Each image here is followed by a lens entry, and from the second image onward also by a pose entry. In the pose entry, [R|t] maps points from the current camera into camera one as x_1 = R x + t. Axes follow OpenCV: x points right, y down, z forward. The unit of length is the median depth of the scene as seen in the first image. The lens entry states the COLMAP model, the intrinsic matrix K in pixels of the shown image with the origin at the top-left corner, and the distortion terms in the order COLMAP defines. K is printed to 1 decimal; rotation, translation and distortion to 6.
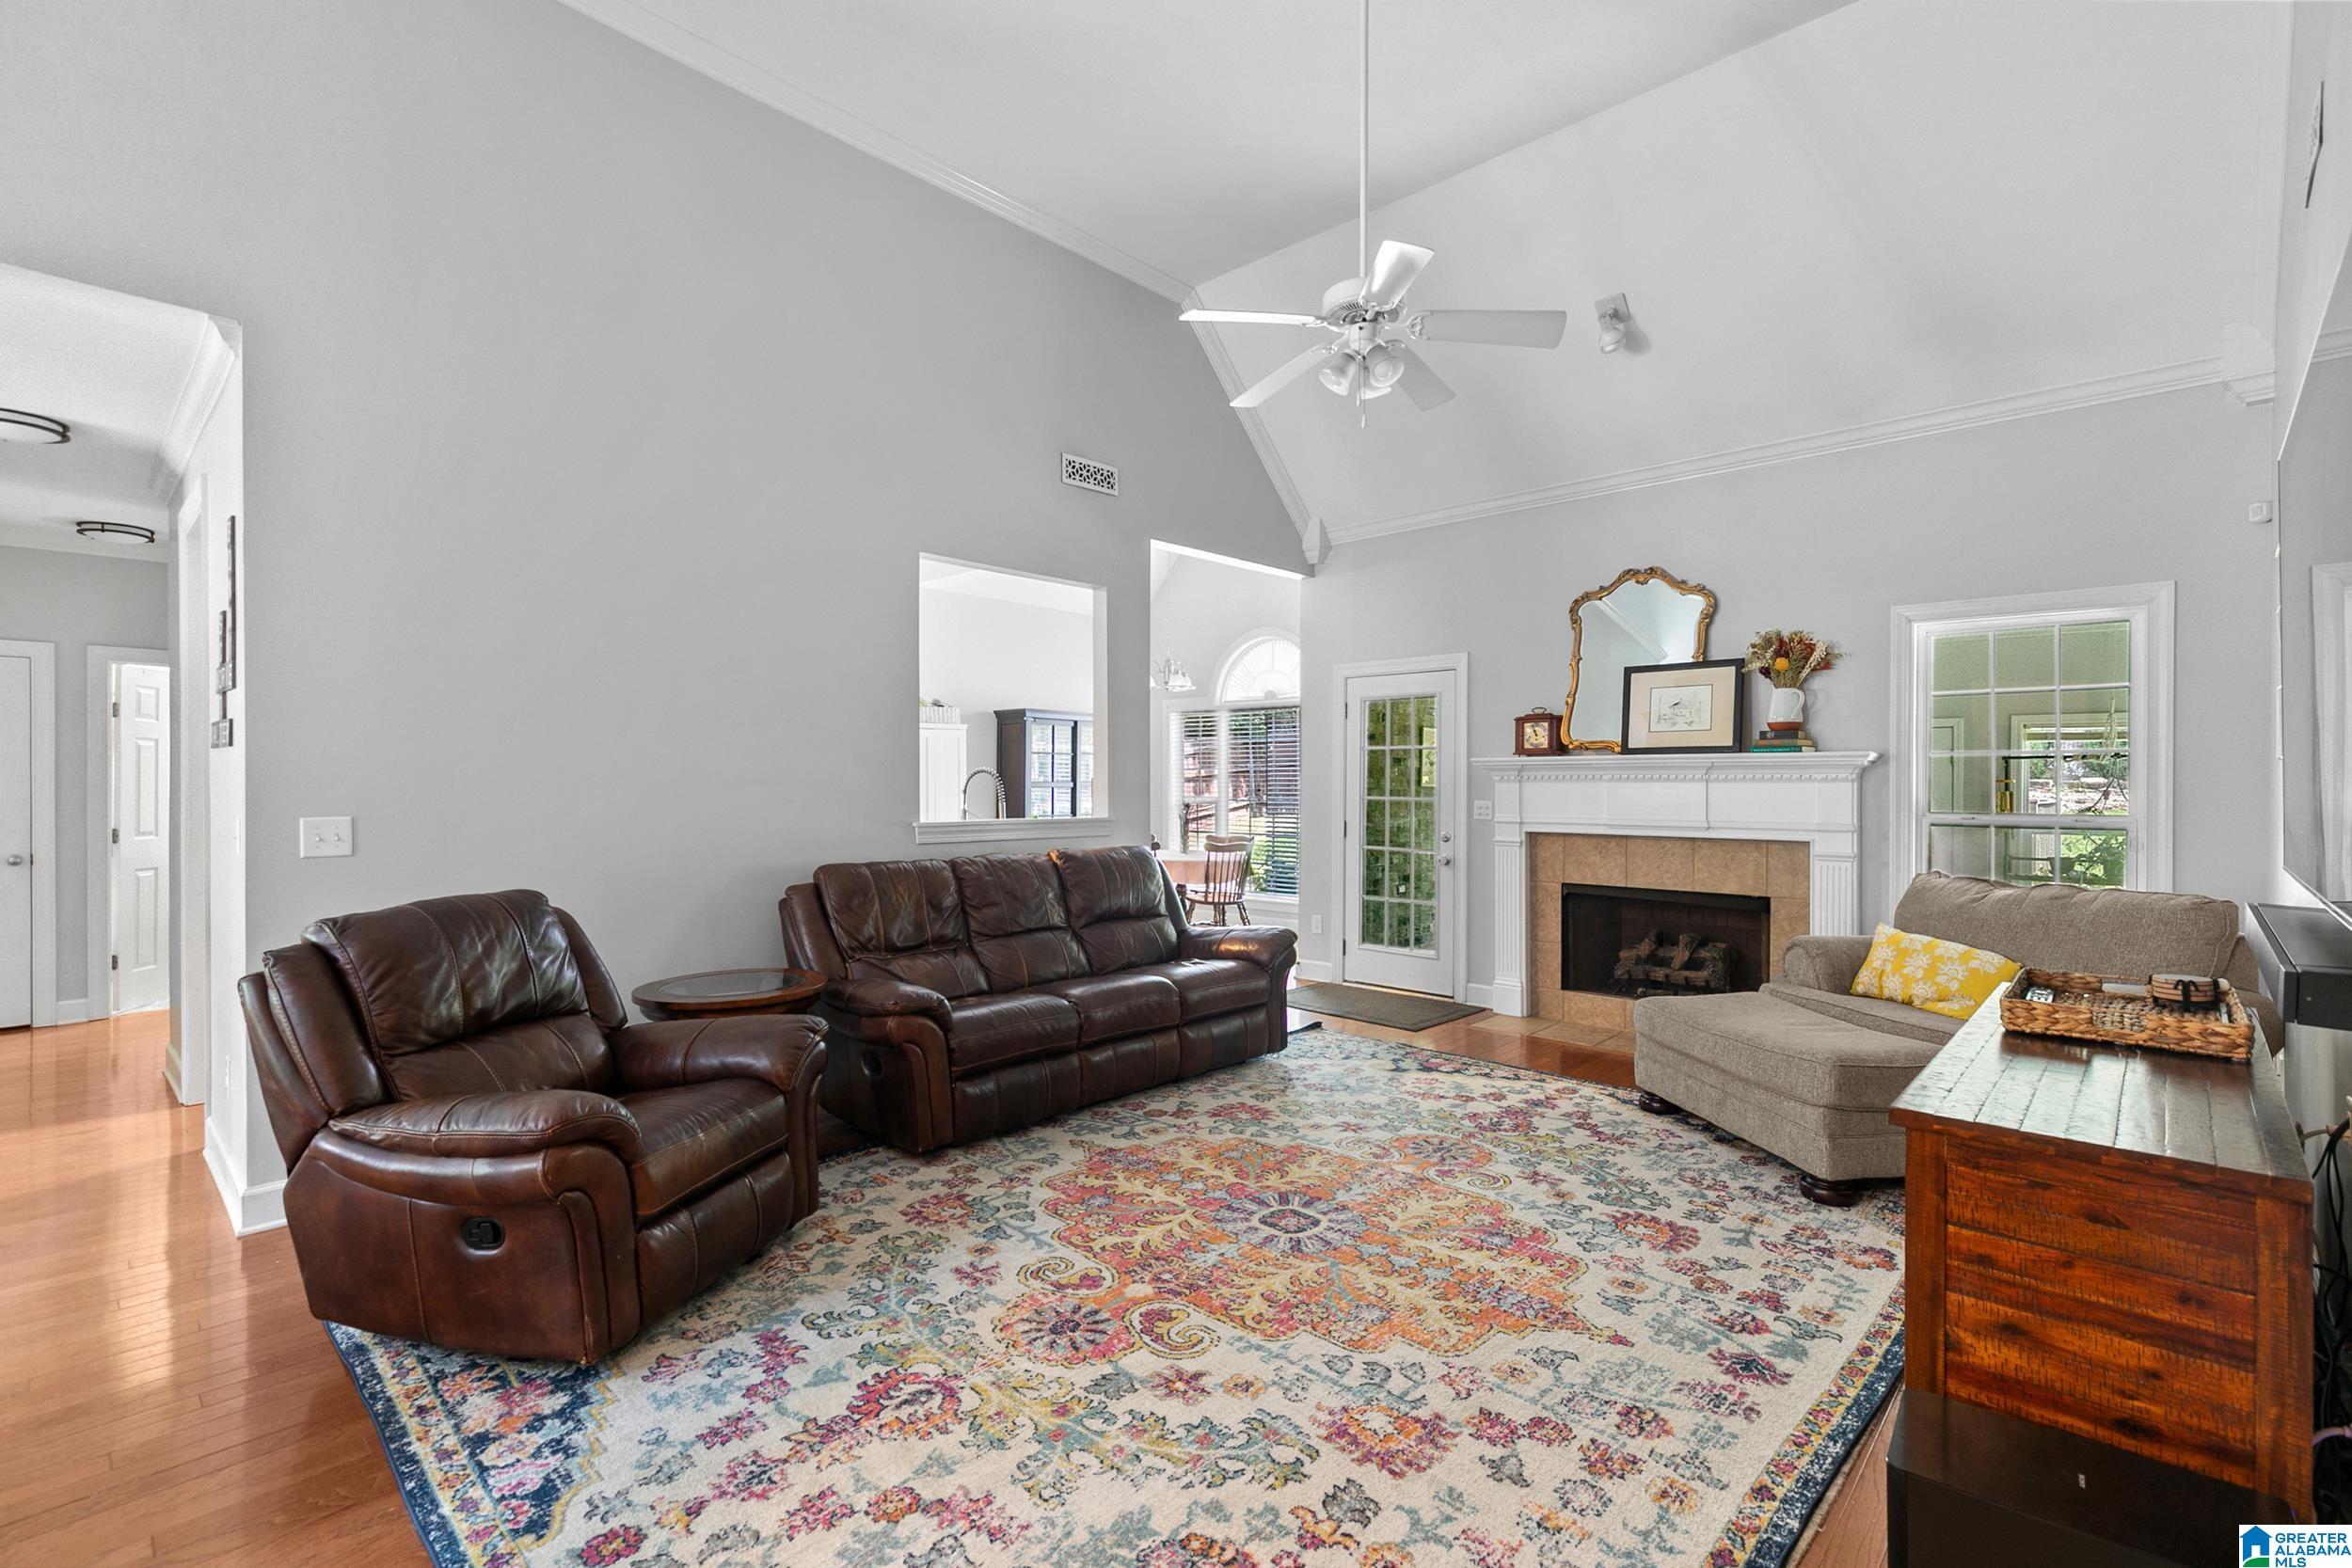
lens RADIAL K [[1057.2, 0, 1176.0], [0, 1057.2, 784.0], [0, 0, 1]] dist [0.012459, -0.000373]
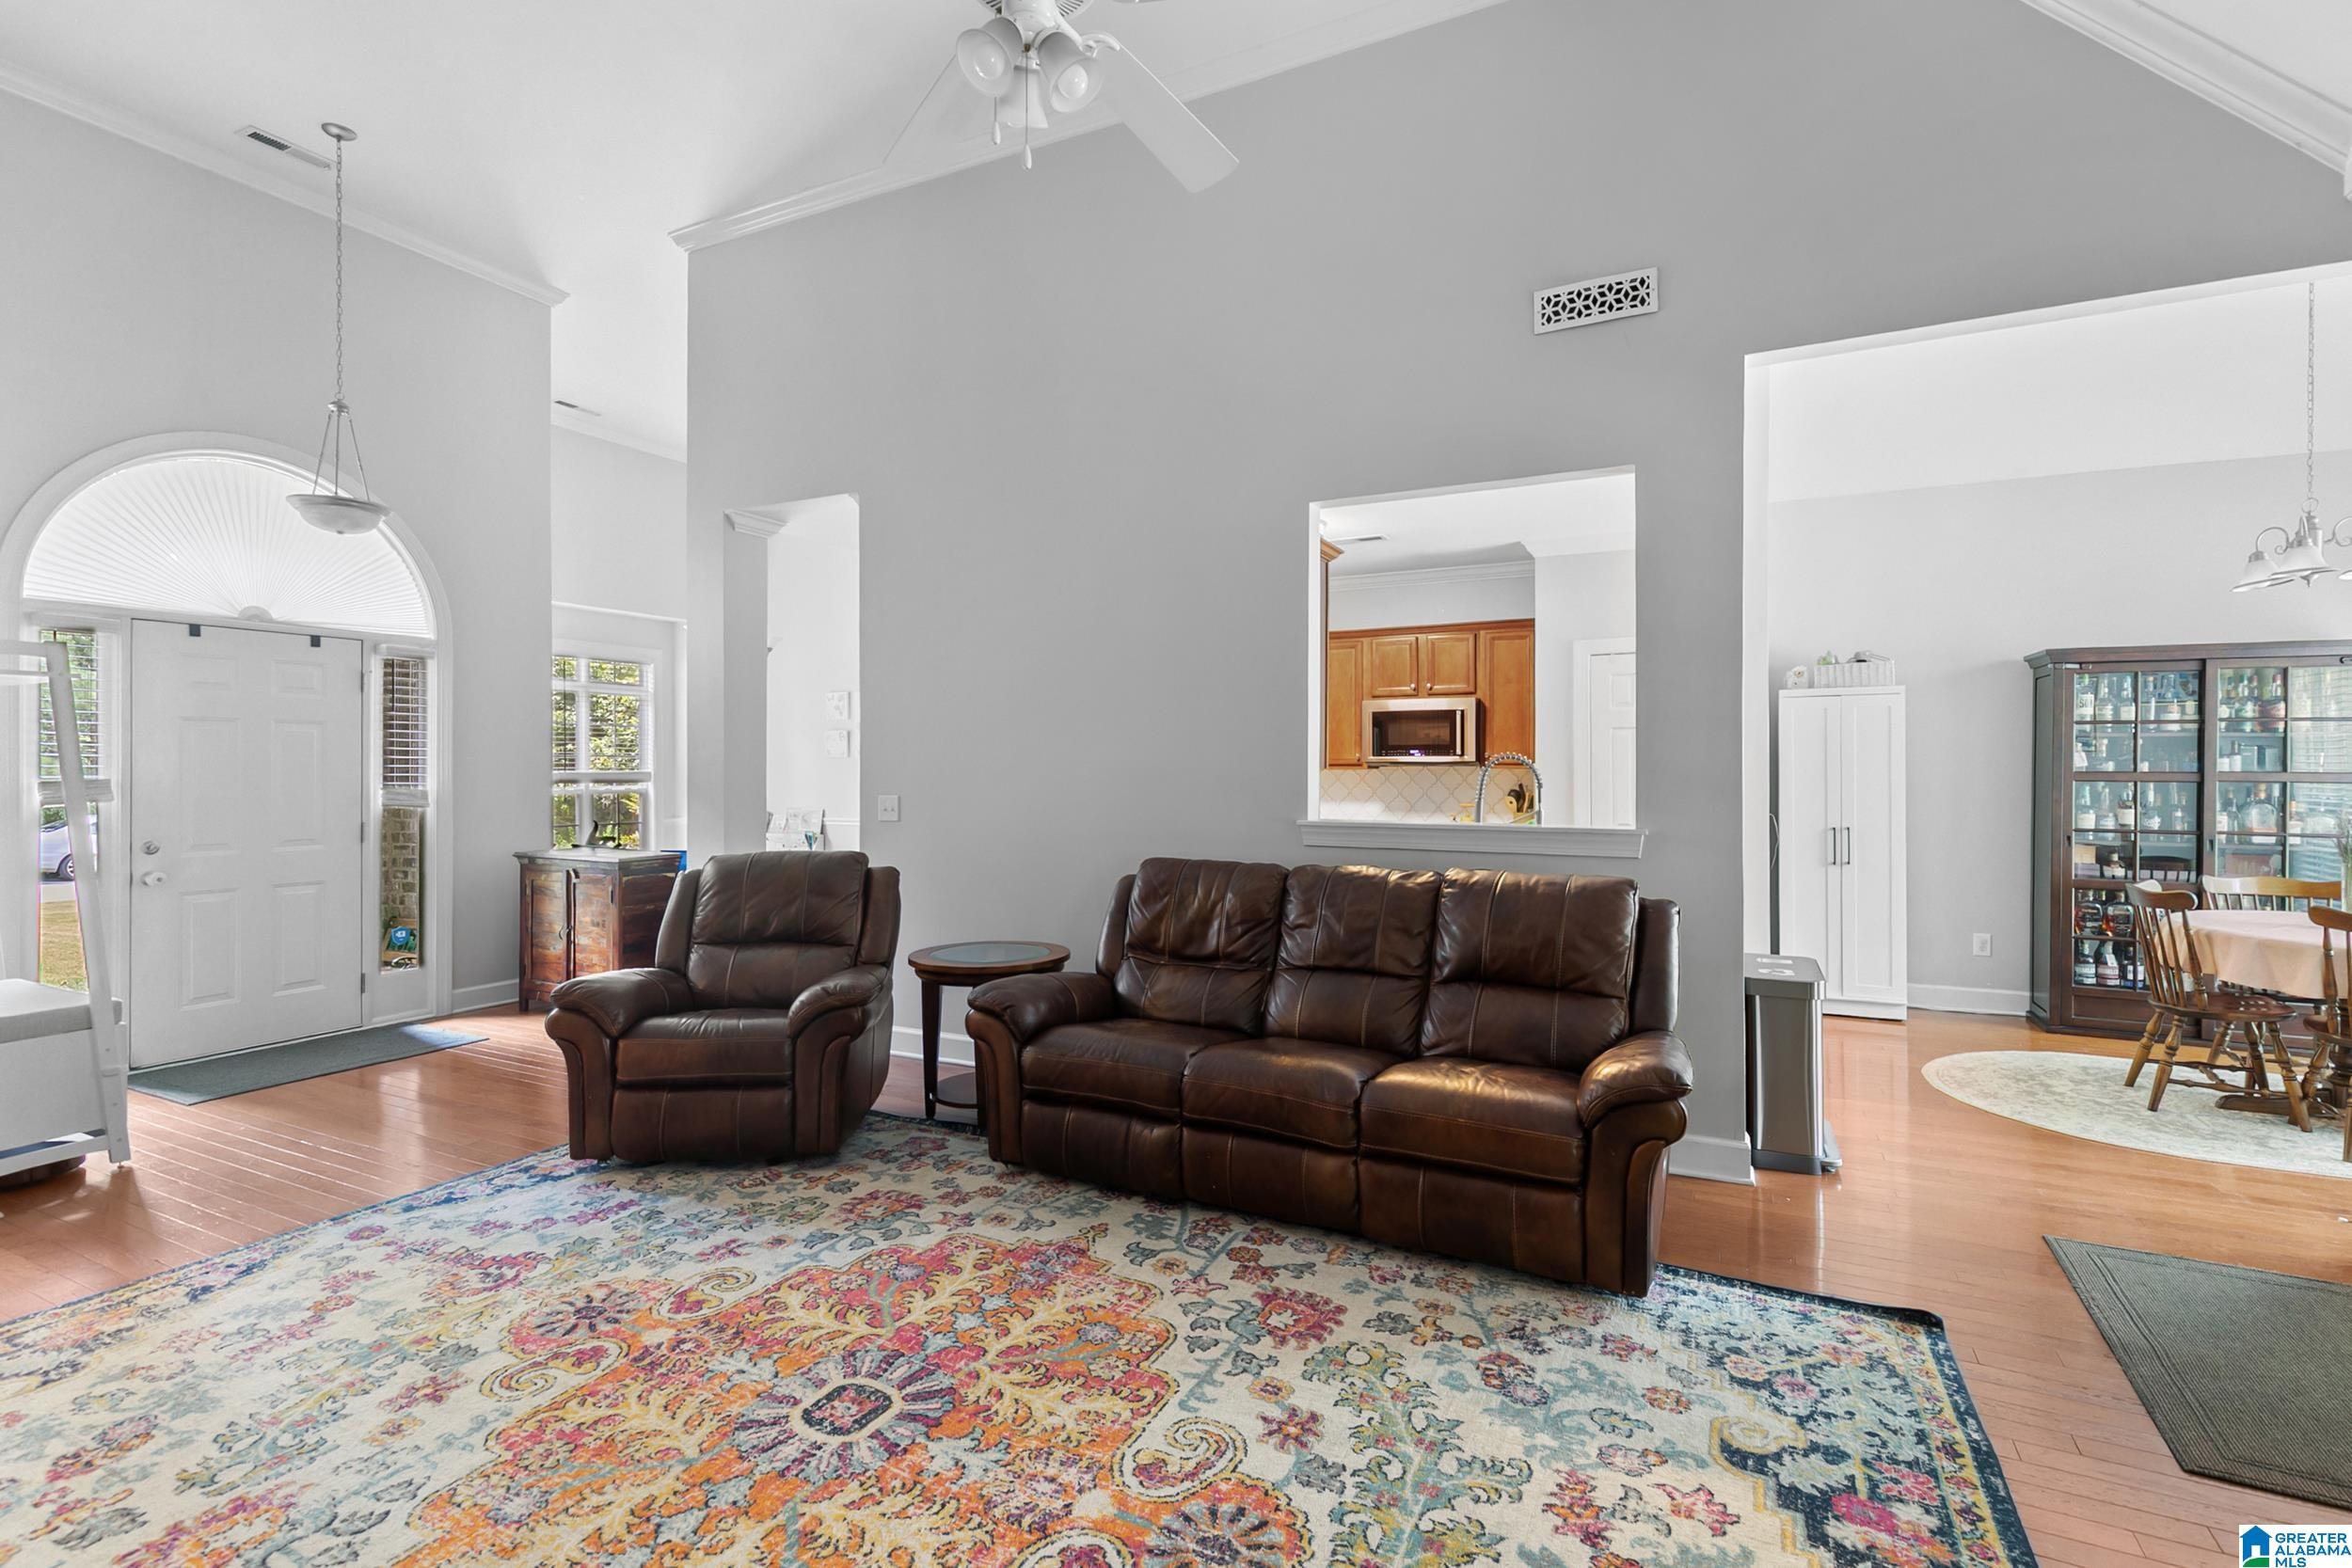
lens RADIAL K [[1067.4, 0, 1195.4], [0, 1067.4, 778.7], [0, 0, 1]] dist [0.008053, -0.001078]
pose [[0.291343, 0.006843, -0.956594, 0.768661], [0.000325, 0.999974, 0.007252, -0.006533], [0.956619, -0.002424, 0.291333, 0.923171]]
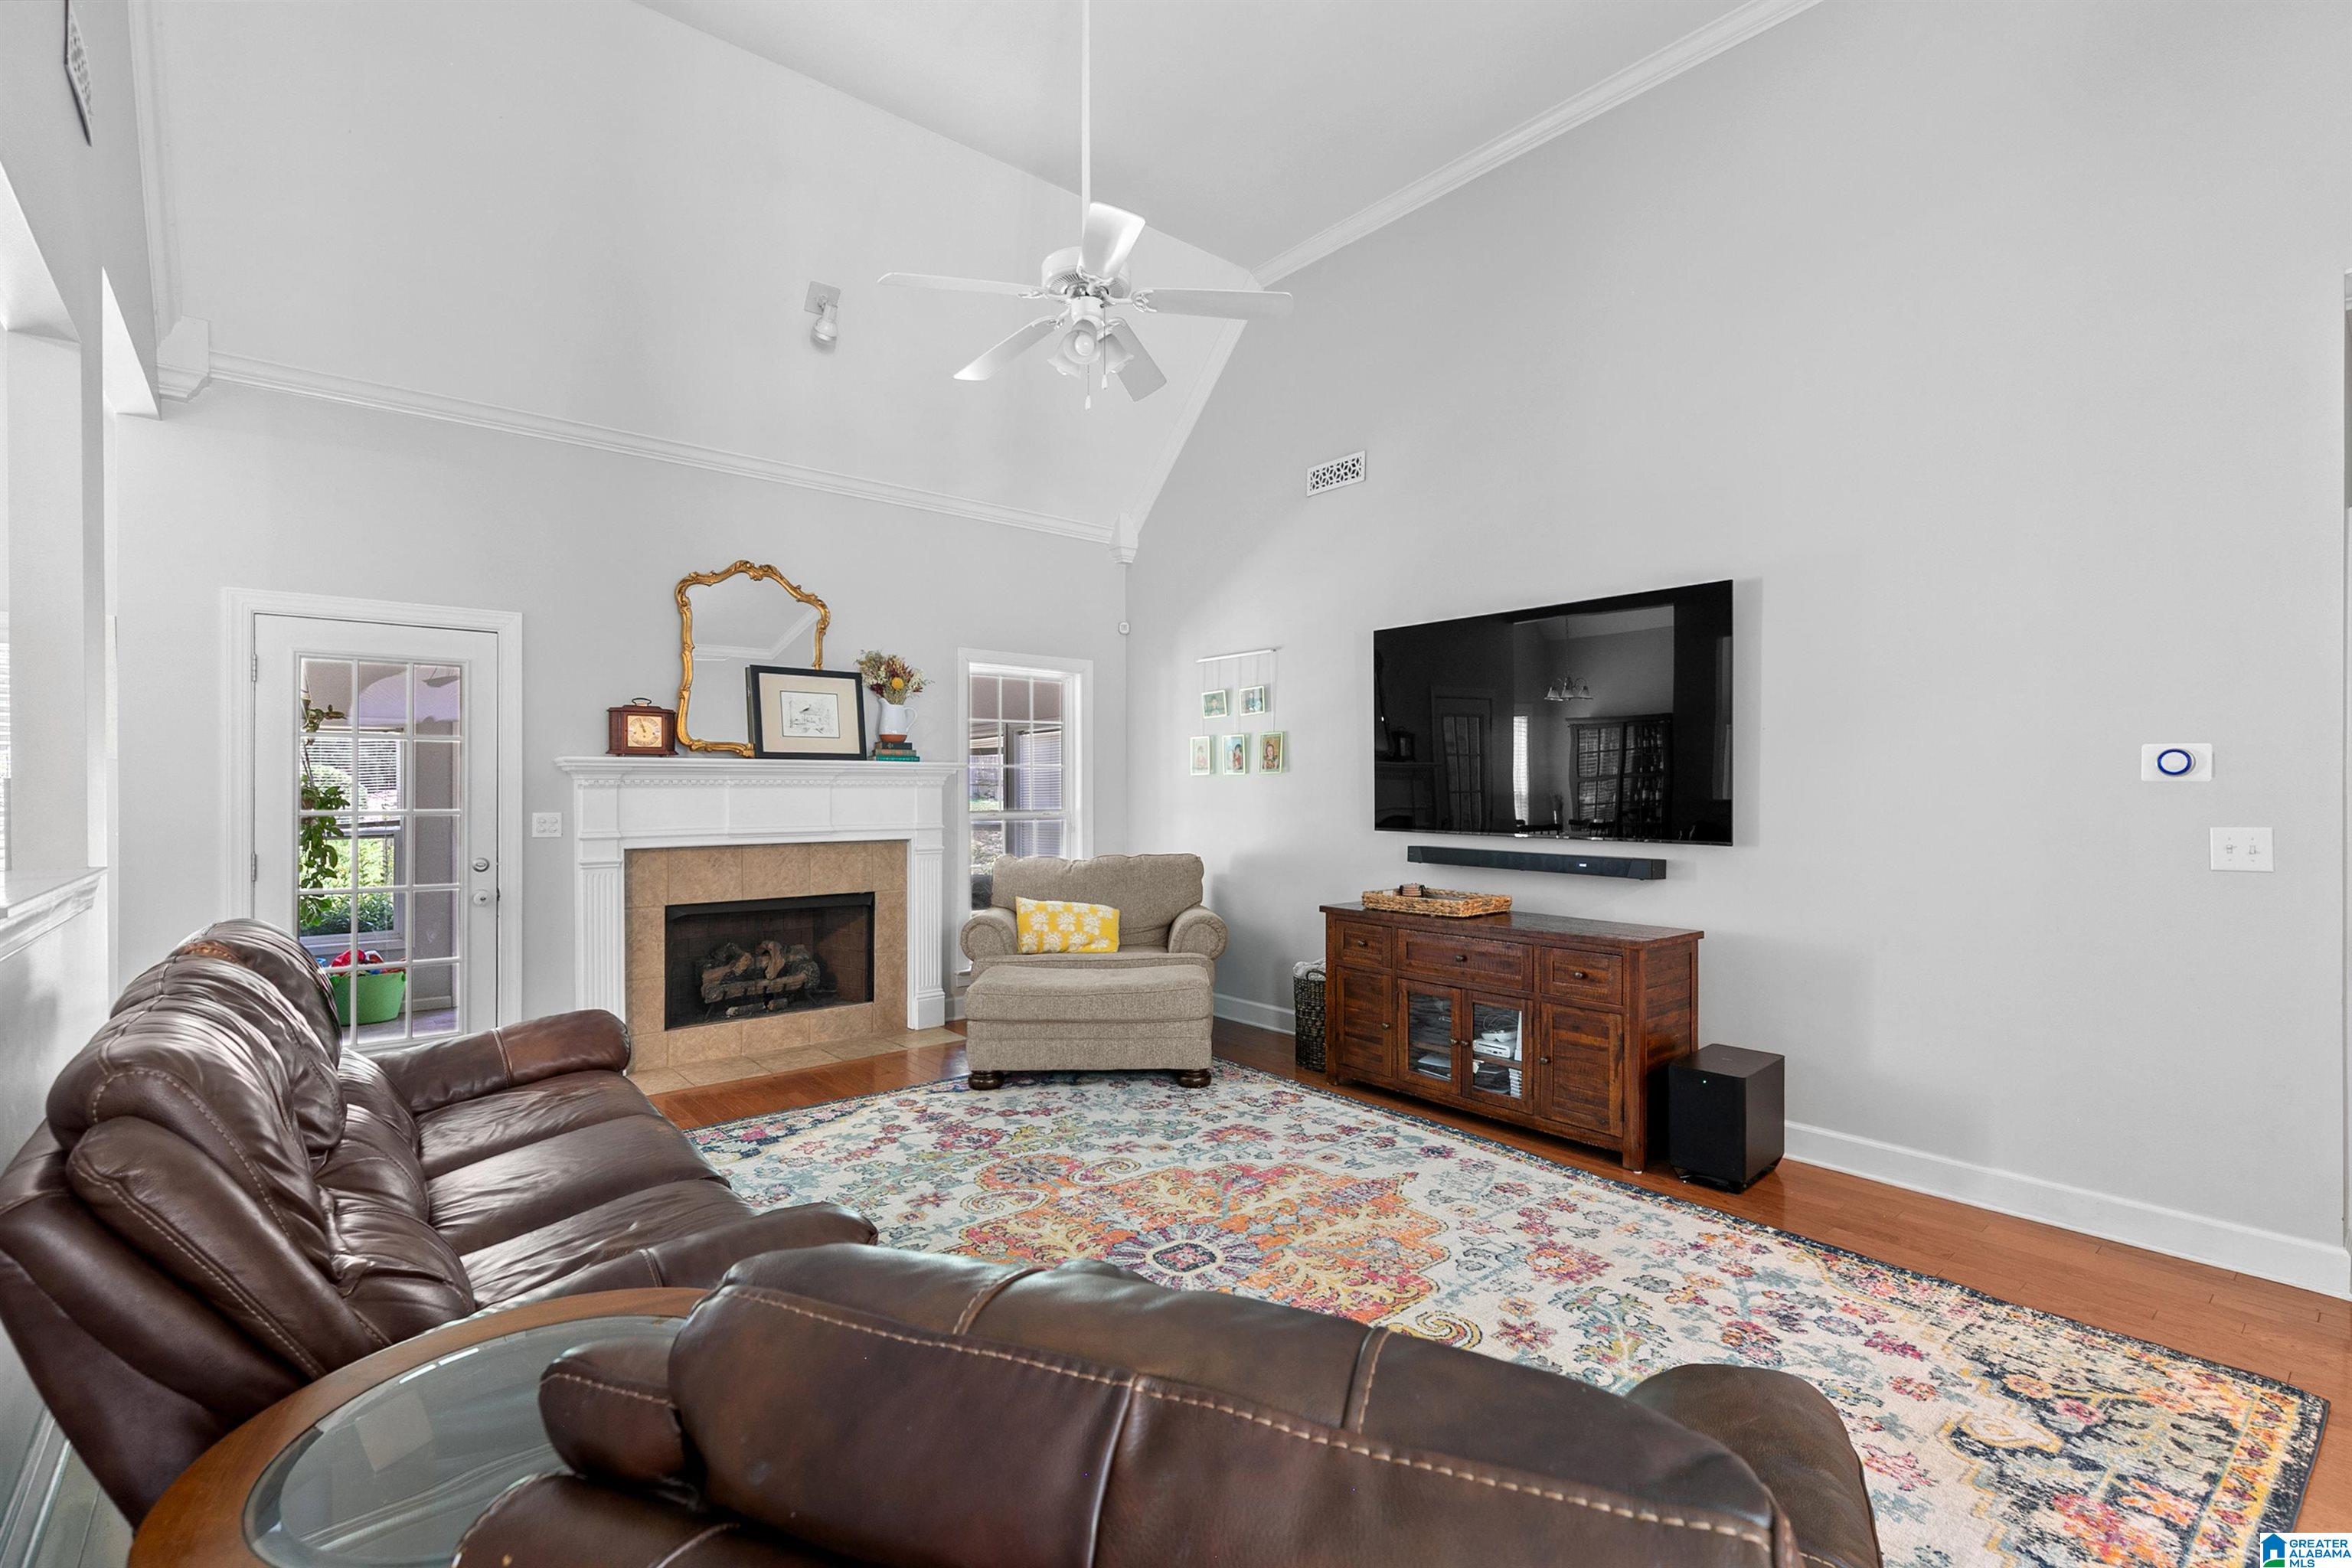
lens RADIAL K [[1067.5, 0, 1195.4], [0, 1067.5, 778.7], [0, 0, 1]] dist [0.008053, -0.001078]
pose [[0.115627, 0.007624, 0.993263, -0.756021], [0.003234, 0.999962, -0.008052, -0.001552], [-0.993287, 0.004143, 0.115598, 0.800511]]
